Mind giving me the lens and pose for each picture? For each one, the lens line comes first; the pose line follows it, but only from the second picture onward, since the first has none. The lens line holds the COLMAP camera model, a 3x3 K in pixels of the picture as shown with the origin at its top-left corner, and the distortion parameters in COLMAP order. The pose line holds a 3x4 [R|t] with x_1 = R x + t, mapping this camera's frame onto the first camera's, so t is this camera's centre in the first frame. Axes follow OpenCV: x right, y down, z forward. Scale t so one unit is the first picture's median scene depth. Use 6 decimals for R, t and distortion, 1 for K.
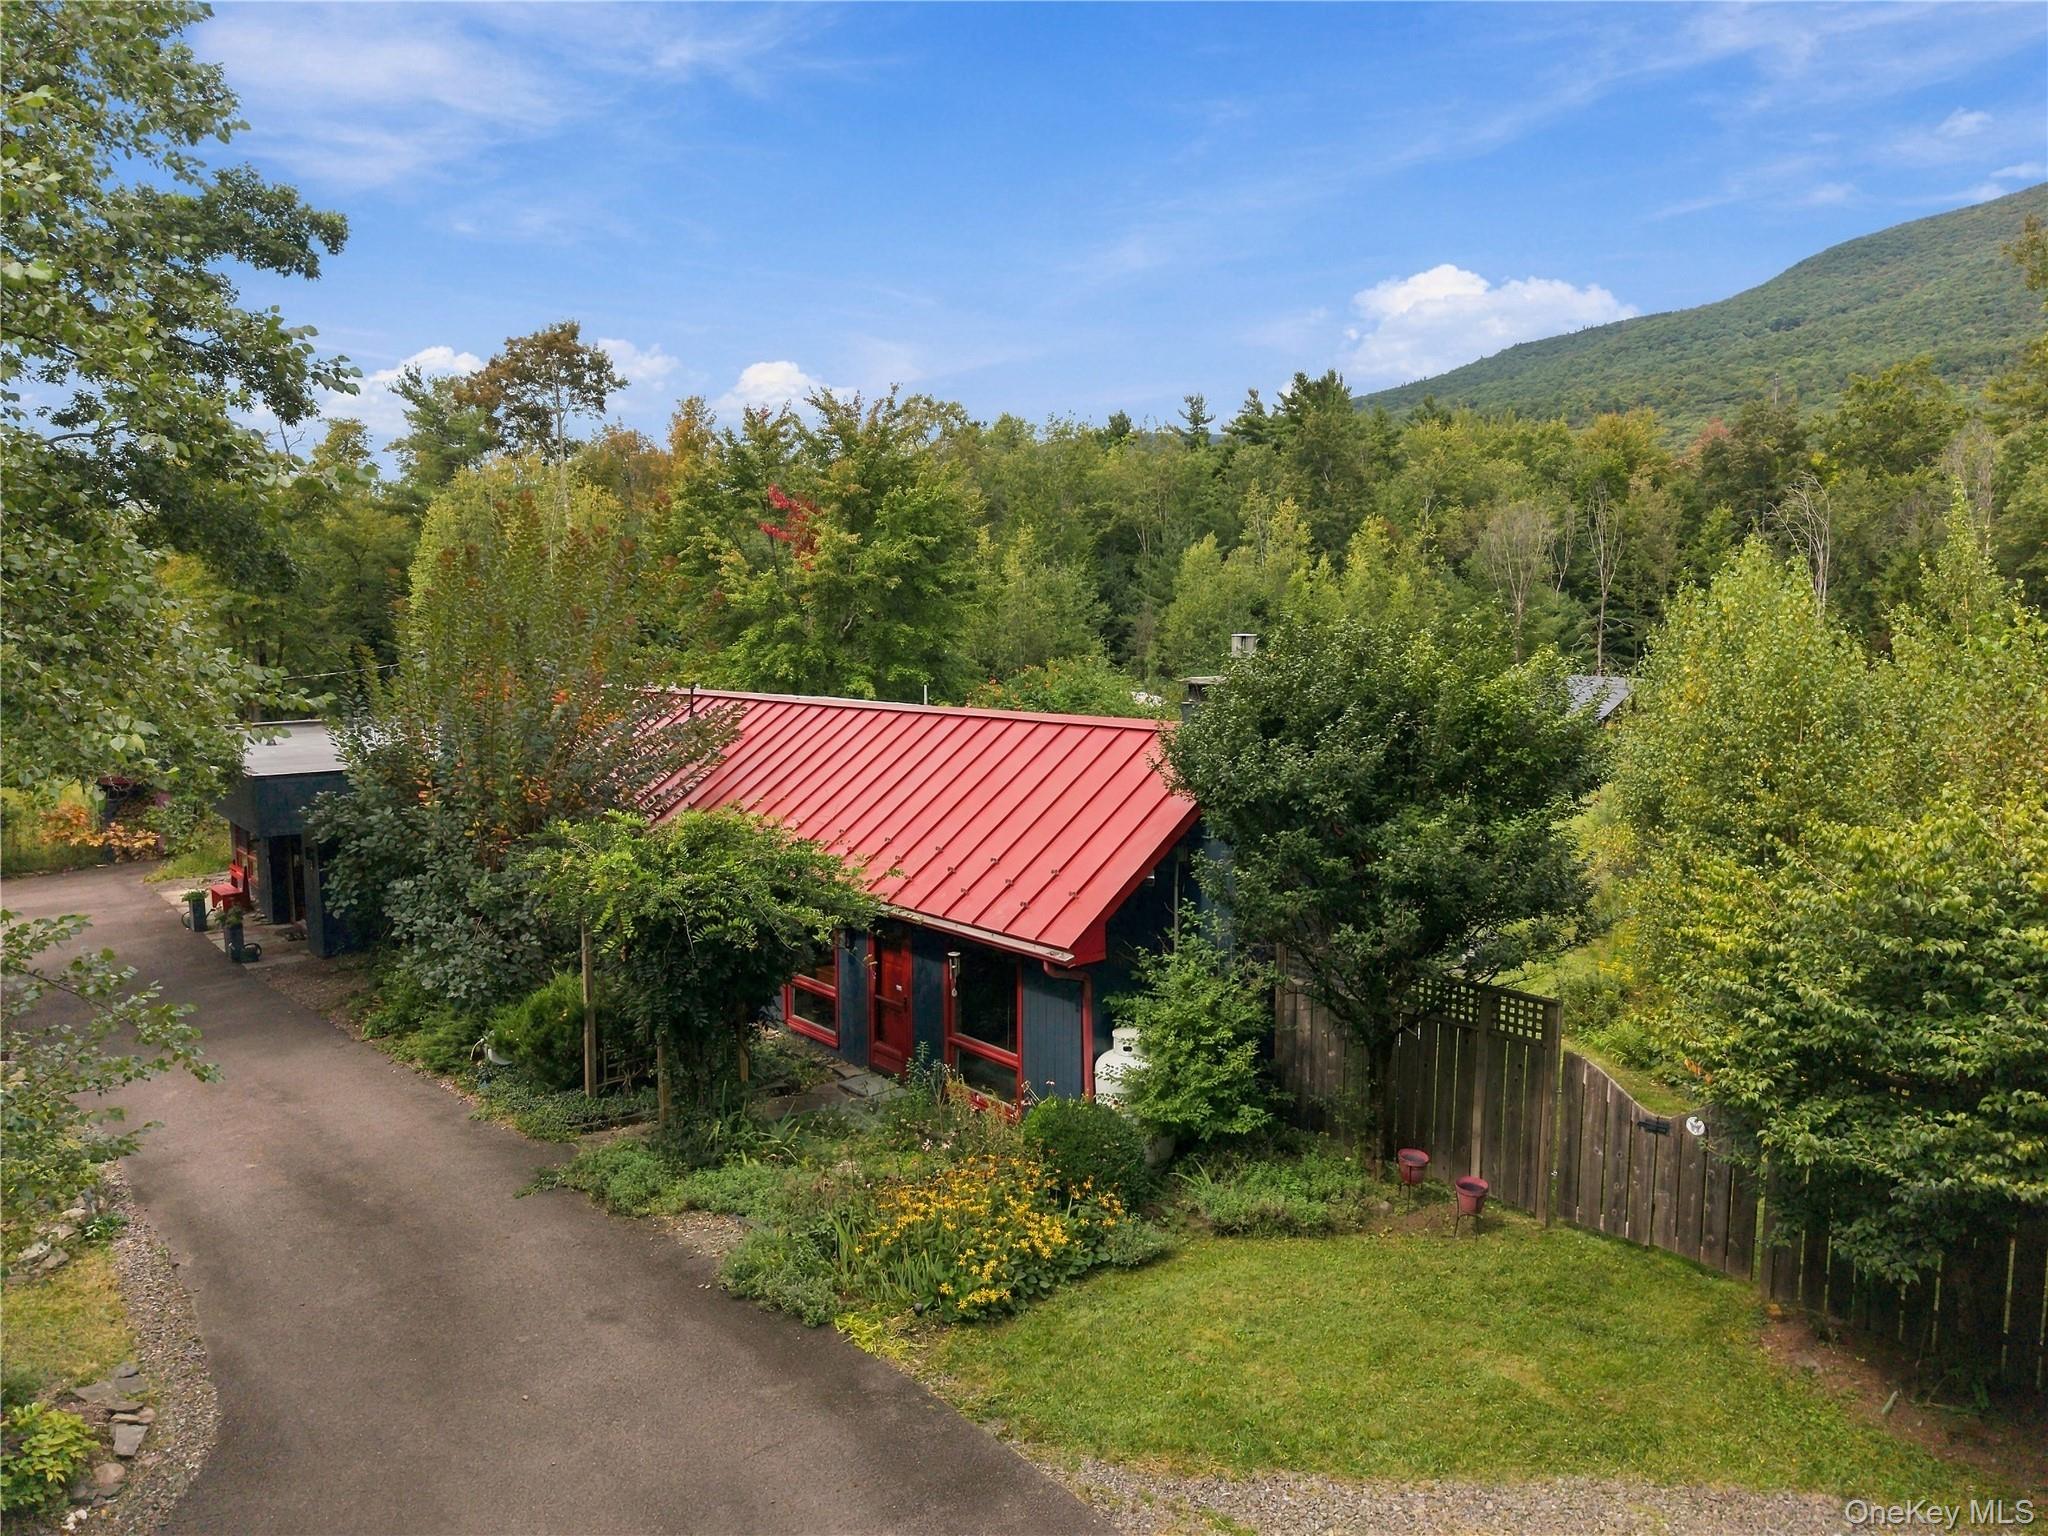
lens RADIAL K [[1411.3, 0, 1050.6], [0, 1411.3, 765.4], [0, 0, 1]] dist [0.002682, 0.002885]
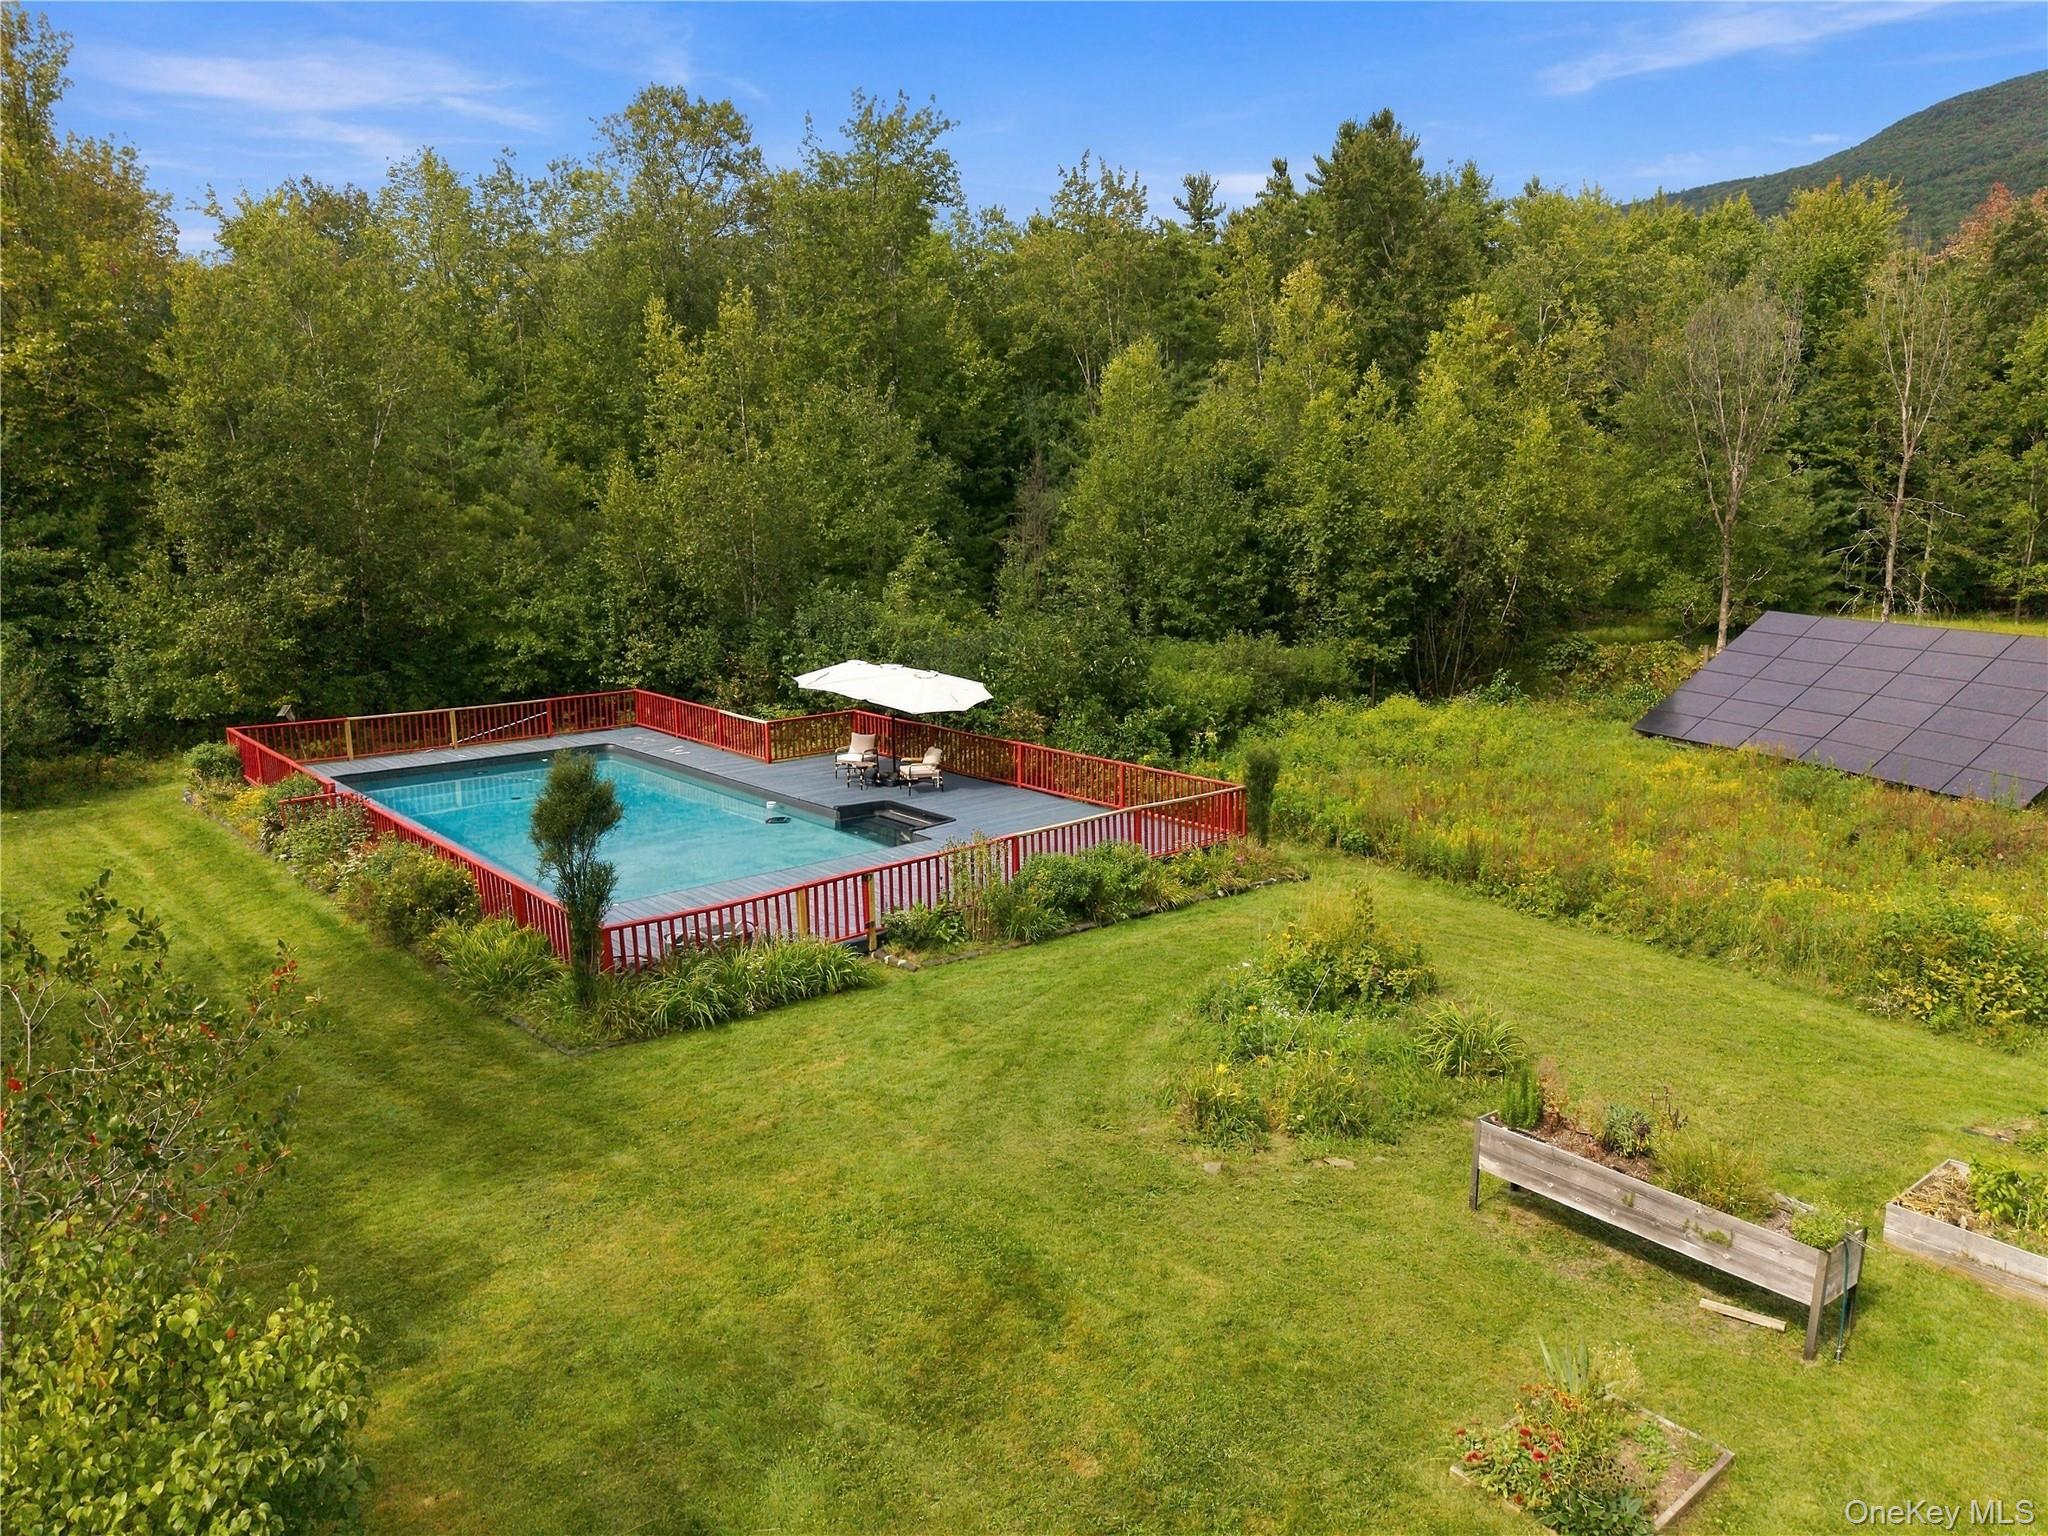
lens RADIAL K [[1379.7, 0, 969.0], [0, 1379.7, 773.4], [0, 0, 1]] dist [0.008548, -0.000407]
pose [[0.996321, 0.025668, -0.081763, 0.086154], [-0.017800, 0.995265, 0.095553, -0.045860], [0.083828, -0.093746, 0.992061, 0.451015]]
